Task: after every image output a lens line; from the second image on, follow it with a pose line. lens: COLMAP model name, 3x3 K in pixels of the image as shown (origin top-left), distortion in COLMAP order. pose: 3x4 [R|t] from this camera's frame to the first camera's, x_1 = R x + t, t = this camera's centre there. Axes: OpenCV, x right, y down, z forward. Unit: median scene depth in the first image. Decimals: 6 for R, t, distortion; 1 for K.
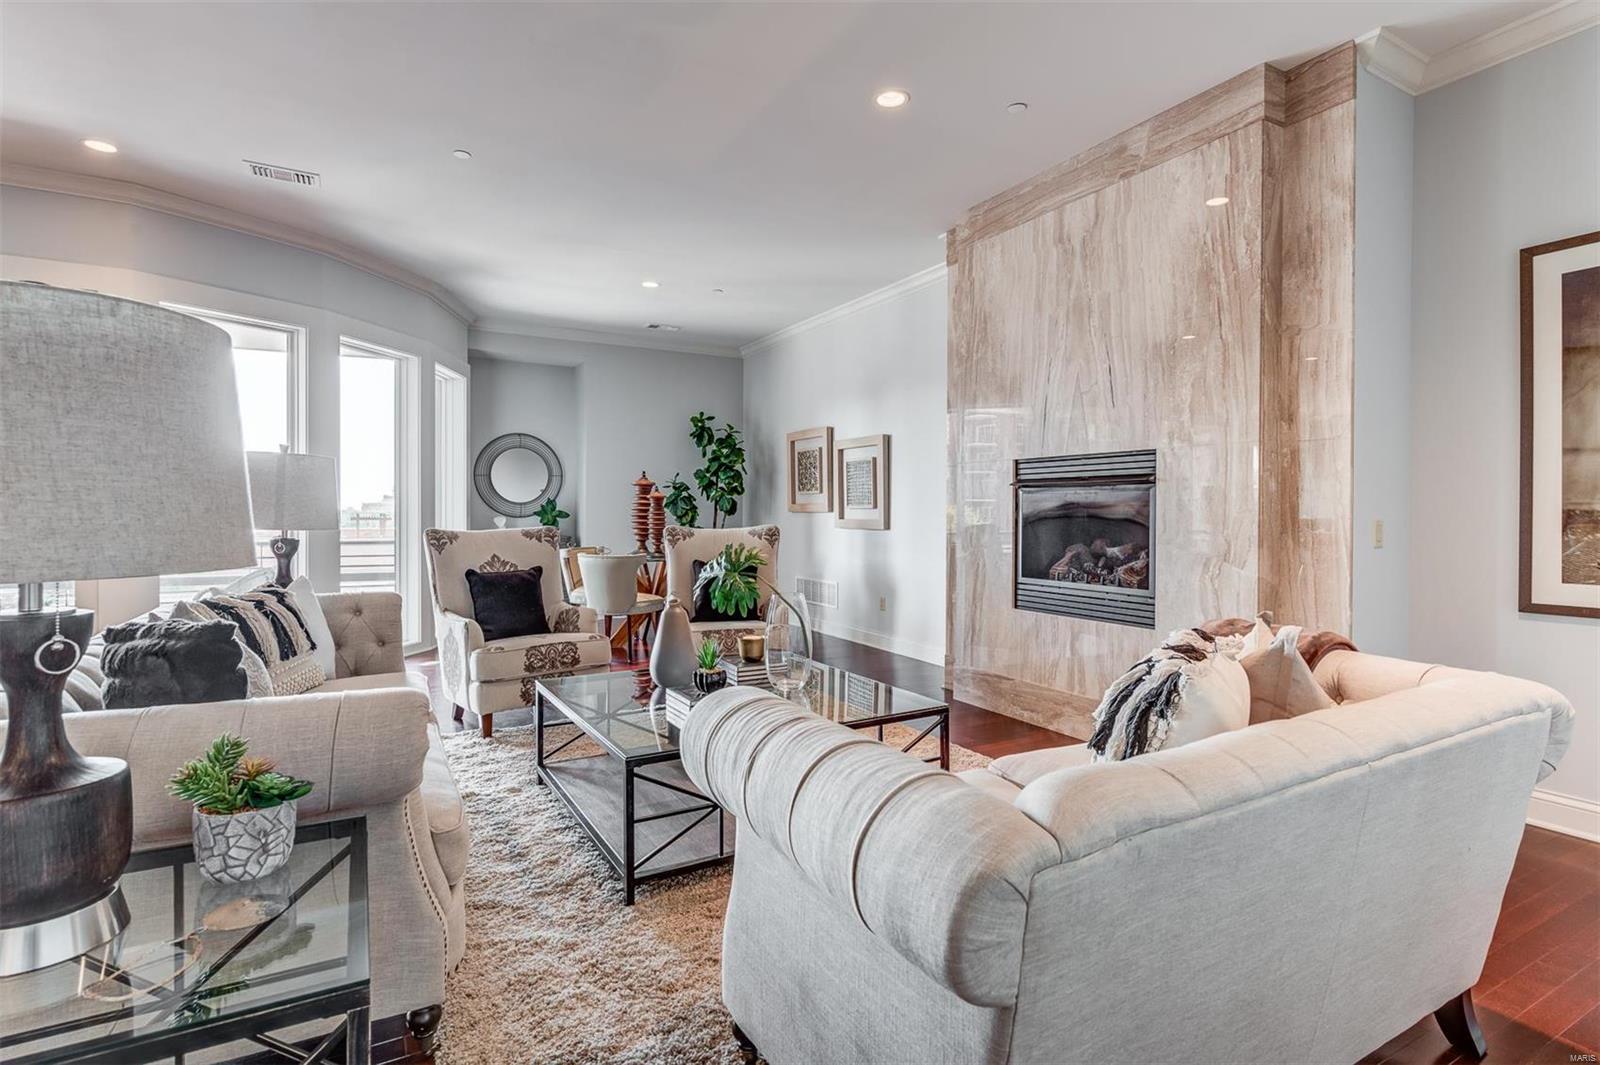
lens RADIAL K [[806.5, 0, 798.6], [0, 806.5, 521.6], [0, 0, 1]] dist [-0.000386, -0.000391]
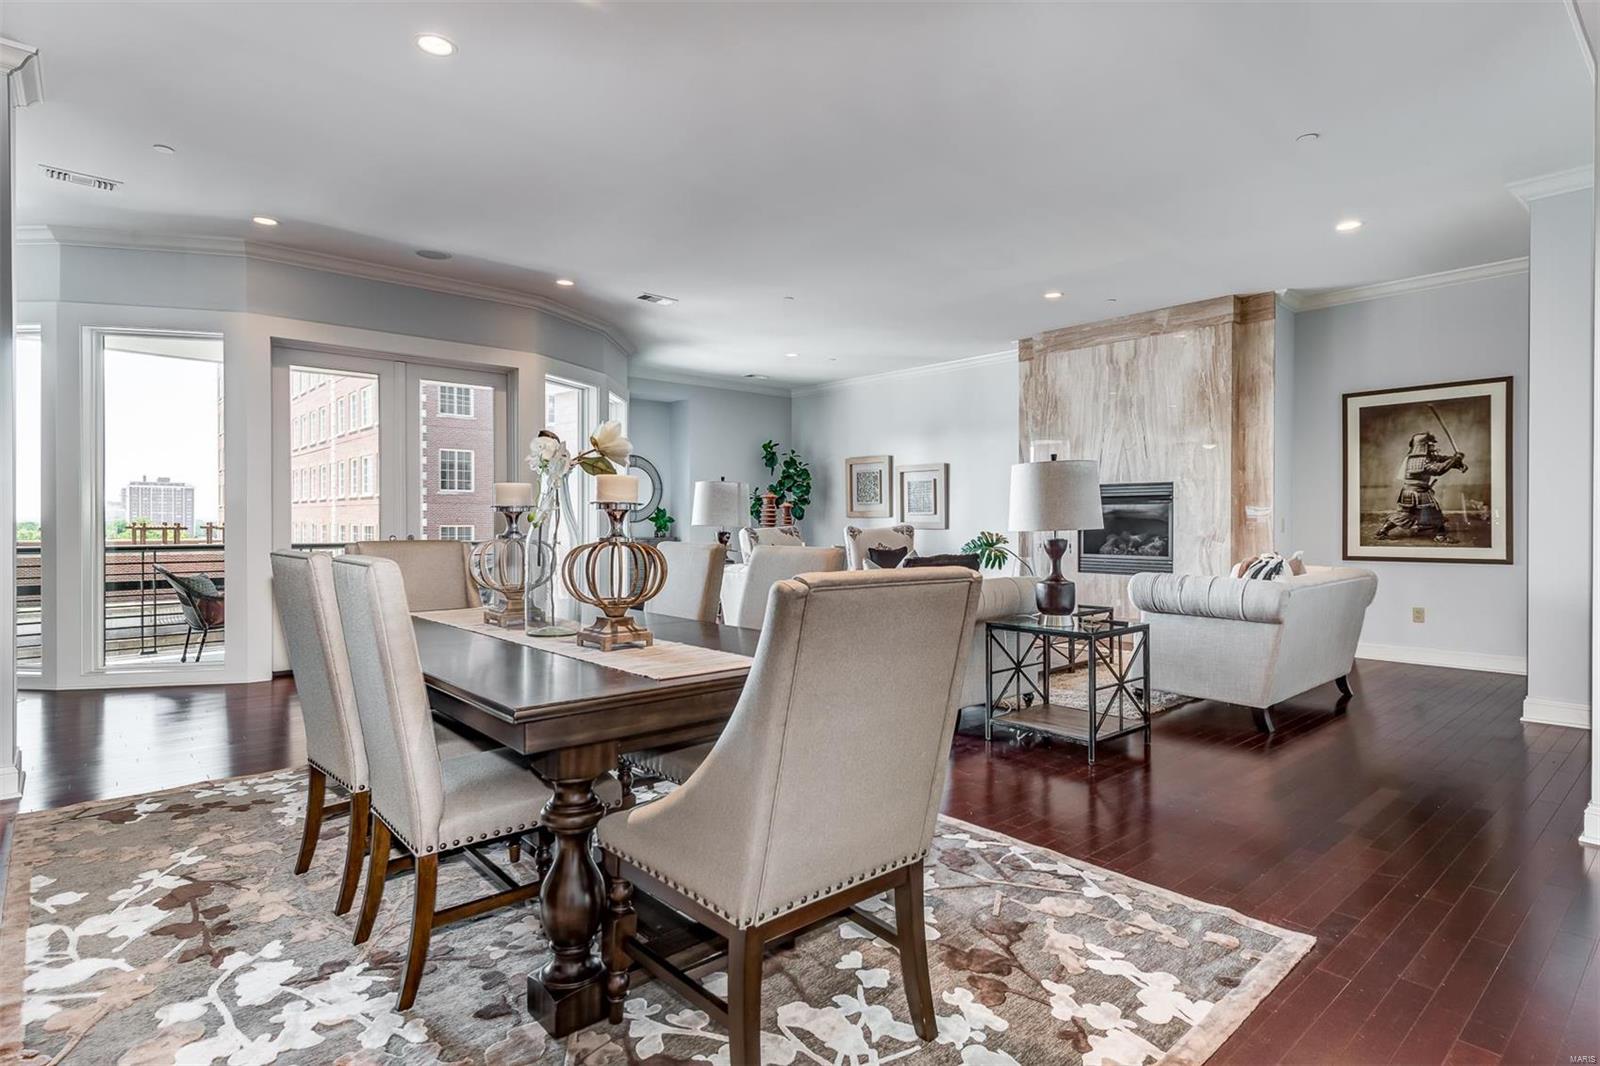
lens RADIAL K [[842.8, 0, 801.5], [0, 842.8, 529.8], [0, 0, 1]] dist [0.007054, 0.000736]
pose [[0.977810, -0.005453, 0.209425, -0.760319], [0.005761, 0.999983, -0.000863, 0.017618], [-0.209417, 0.002050, 0.977824, -0.695410]]
